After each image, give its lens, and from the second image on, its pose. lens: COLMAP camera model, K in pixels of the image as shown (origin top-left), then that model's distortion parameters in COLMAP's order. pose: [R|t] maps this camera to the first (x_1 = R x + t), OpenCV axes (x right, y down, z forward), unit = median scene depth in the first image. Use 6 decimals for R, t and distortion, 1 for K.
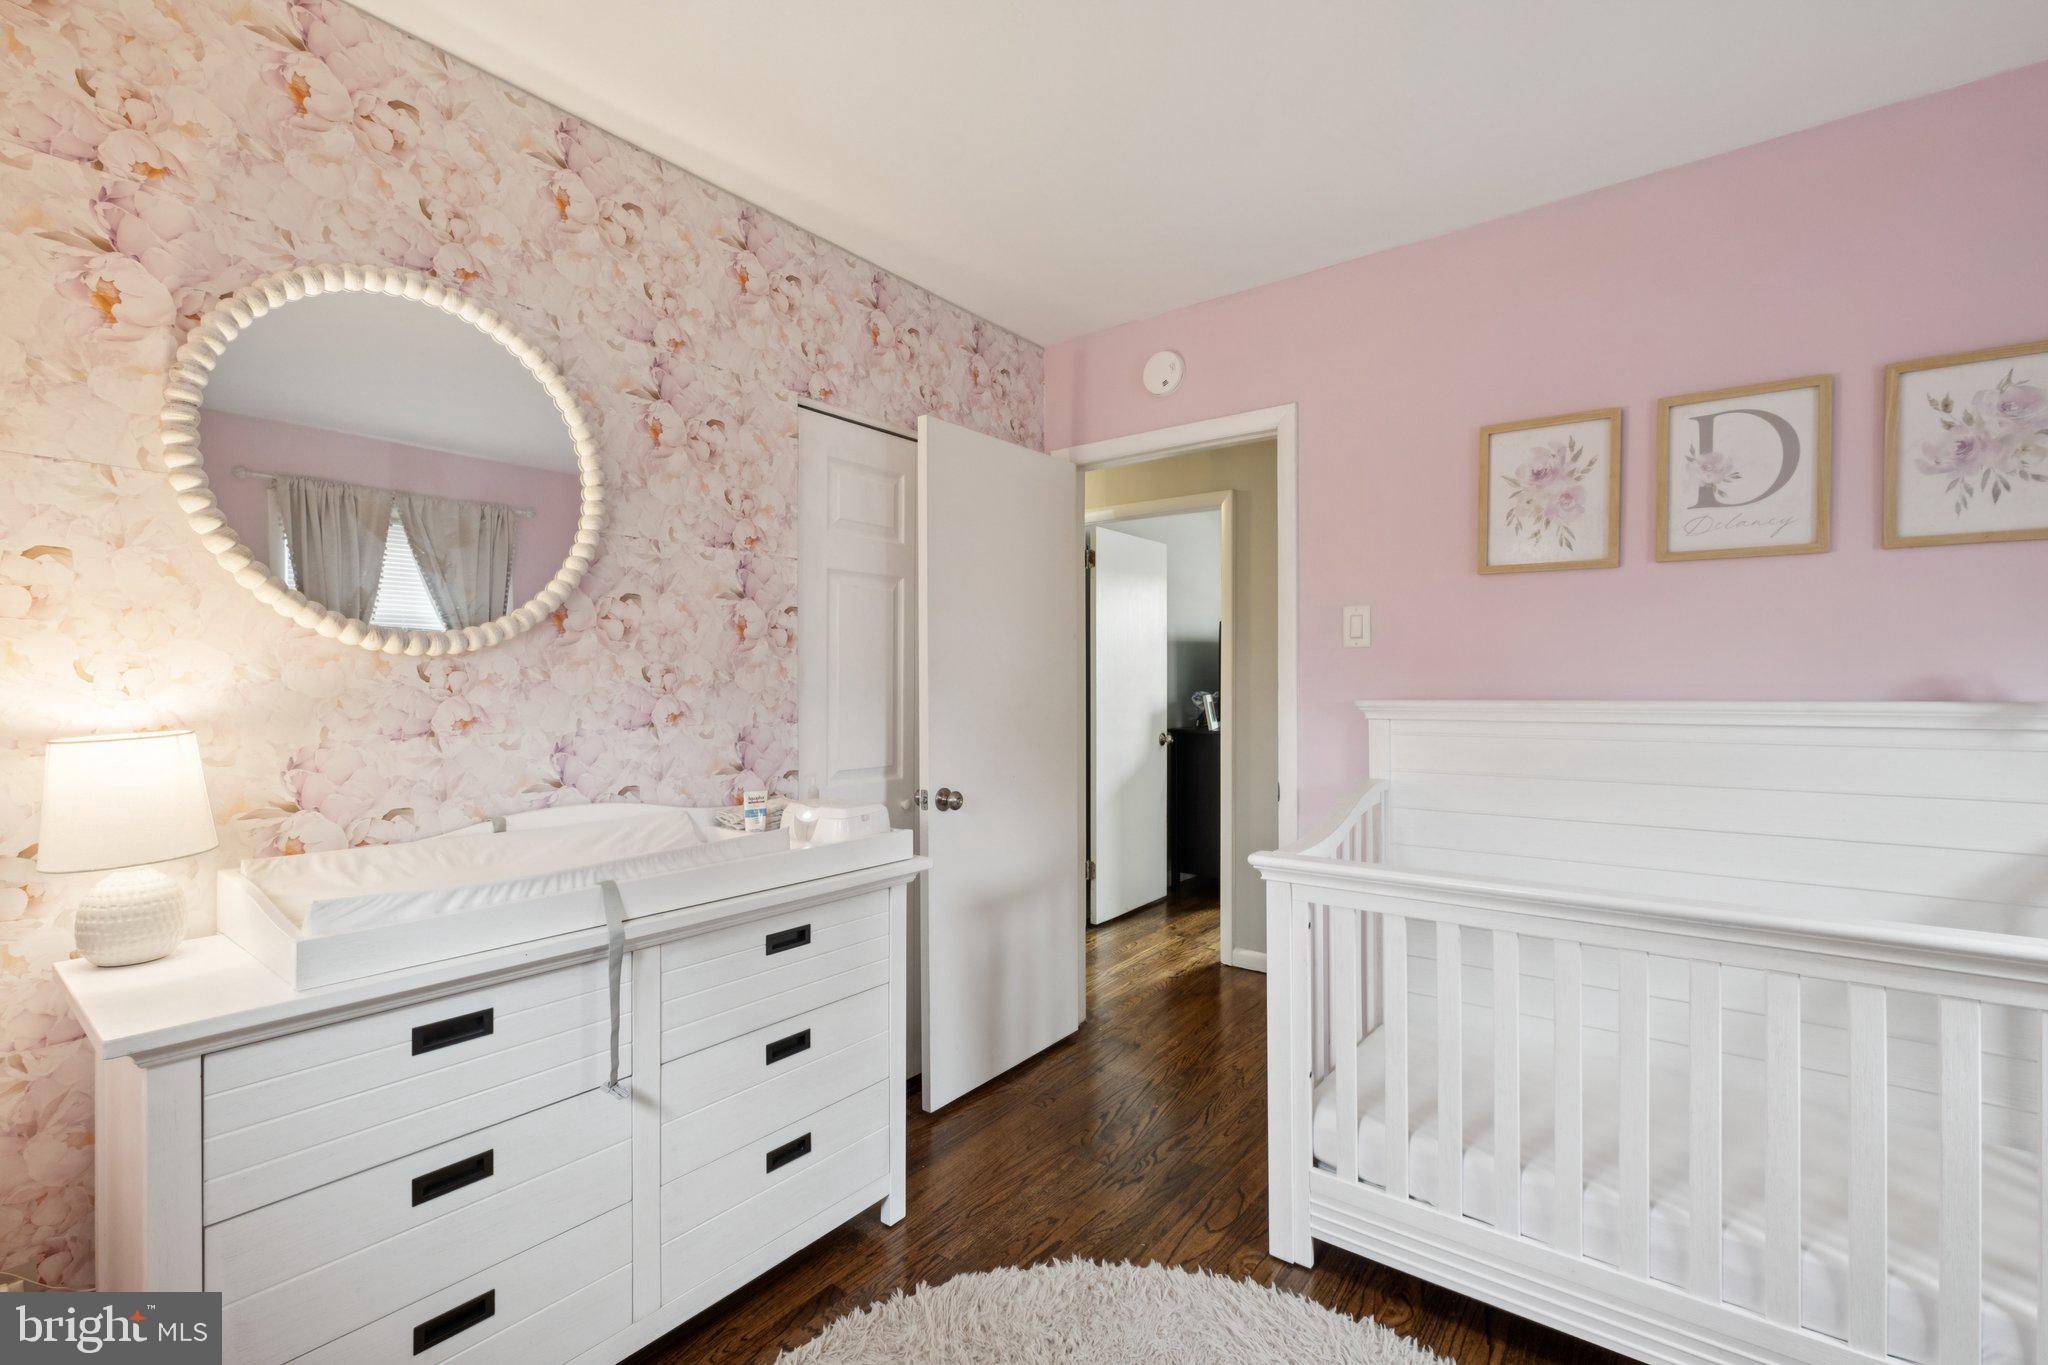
lens RADIAL K [[902.5, 0, 1029.0], [0, 902.5, 680.1], [0, 0, 1]] dist [-0.004338, 0.000679]
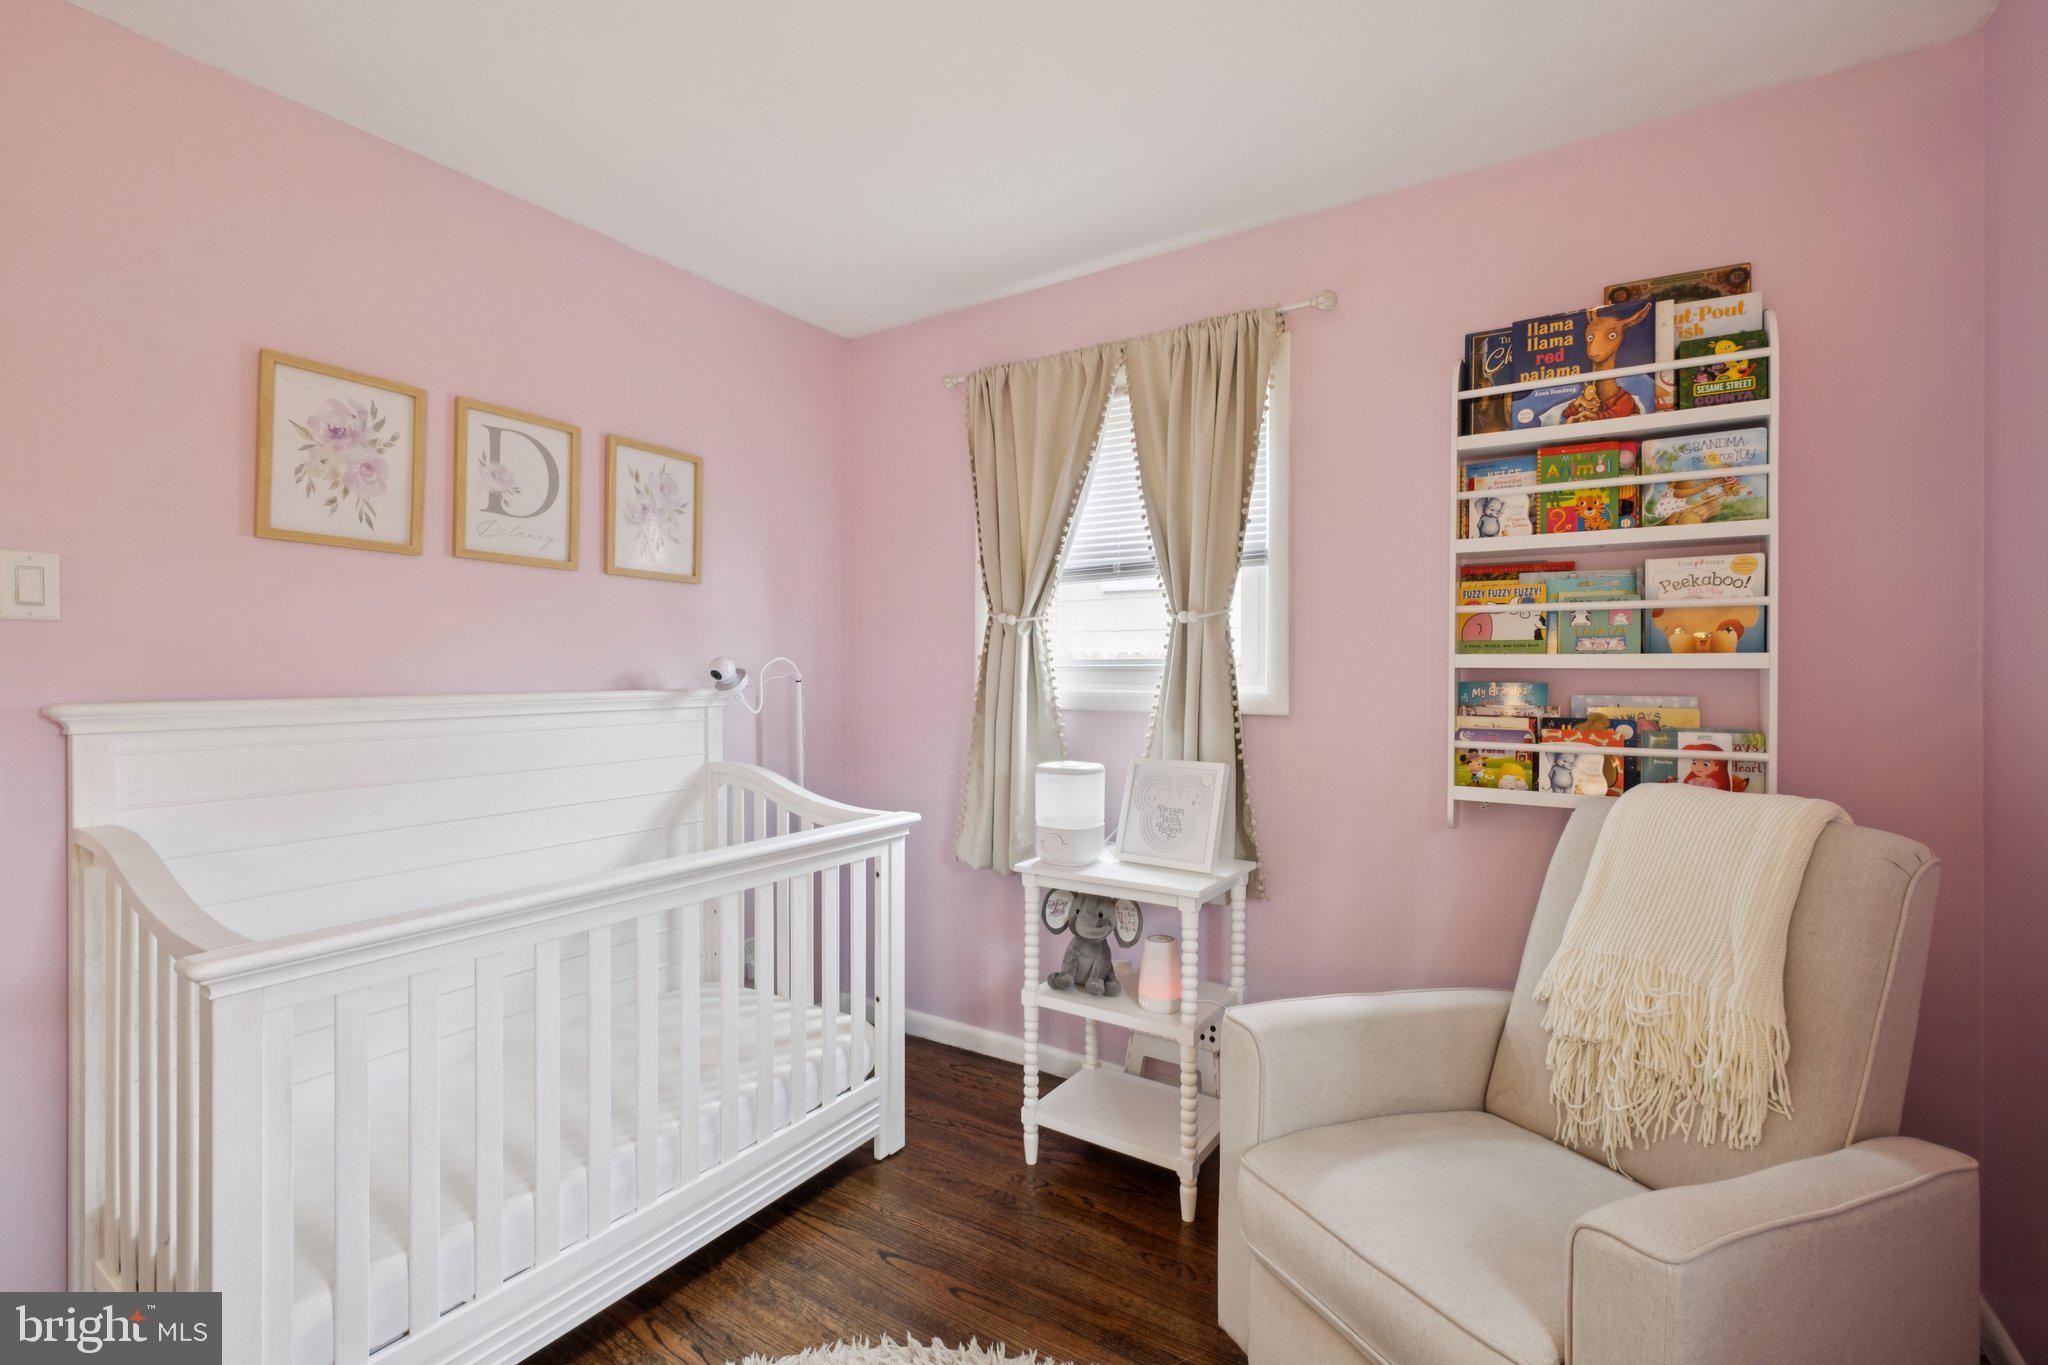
lens RADIAL K [[902.5, 0, 1021.5], [0, 902.5, 678.4], [0, 0, 1]] dist [-0.004338, 0.000679]
pose [[-0.080674, 0.000882, 0.996740, -0.347318], [0.002905, 0.999996, -0.000650, 0.006894], [-0.996736, 0.002843, -0.080676, 0.440708]]
